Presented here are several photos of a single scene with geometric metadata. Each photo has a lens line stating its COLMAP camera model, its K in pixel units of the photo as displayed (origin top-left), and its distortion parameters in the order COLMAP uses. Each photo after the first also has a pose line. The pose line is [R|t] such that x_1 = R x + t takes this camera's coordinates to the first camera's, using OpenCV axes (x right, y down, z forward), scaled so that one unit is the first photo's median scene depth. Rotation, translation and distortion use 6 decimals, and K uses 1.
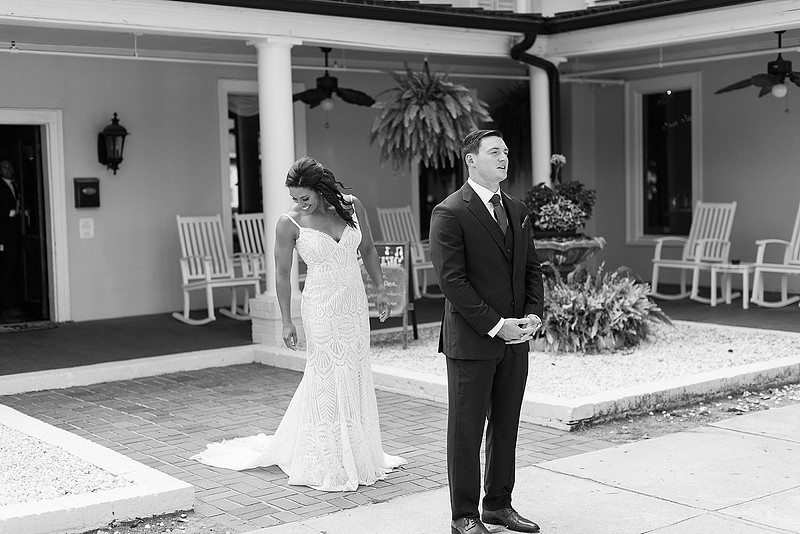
lens RADIAL K [[1134.1, 0, 399.2], [0, 1134.1, 256.1], [0, 0, 1]] dist [0.010448, 0.002712]
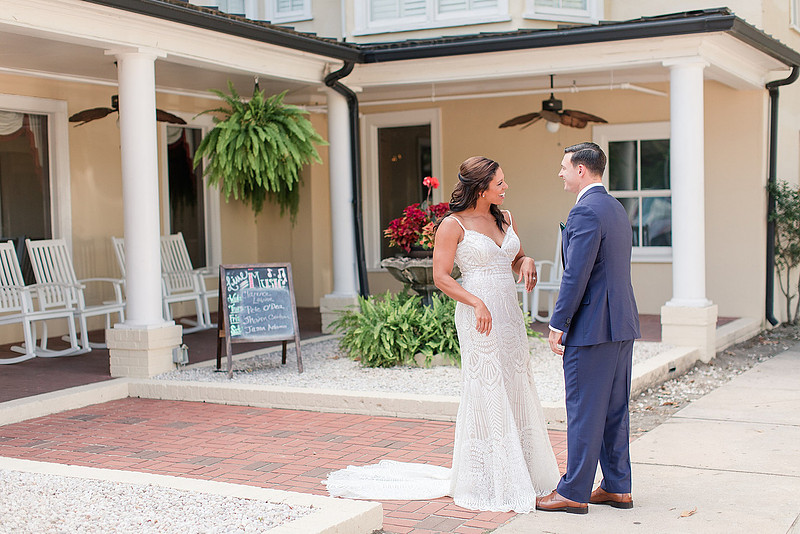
lens RADIAL K [[1134.1, 0, 399.2], [0, 1134.1, 256.1], [0, 0, 1]] dist [0.010448, 0.002712]
pose [[0.909590, -0.011068, 0.415359, -0.281929], [0.026534, 0.999152, -0.031482, 0.013032], [-0.414659, 0.039657, 0.909113, 0.061415]]
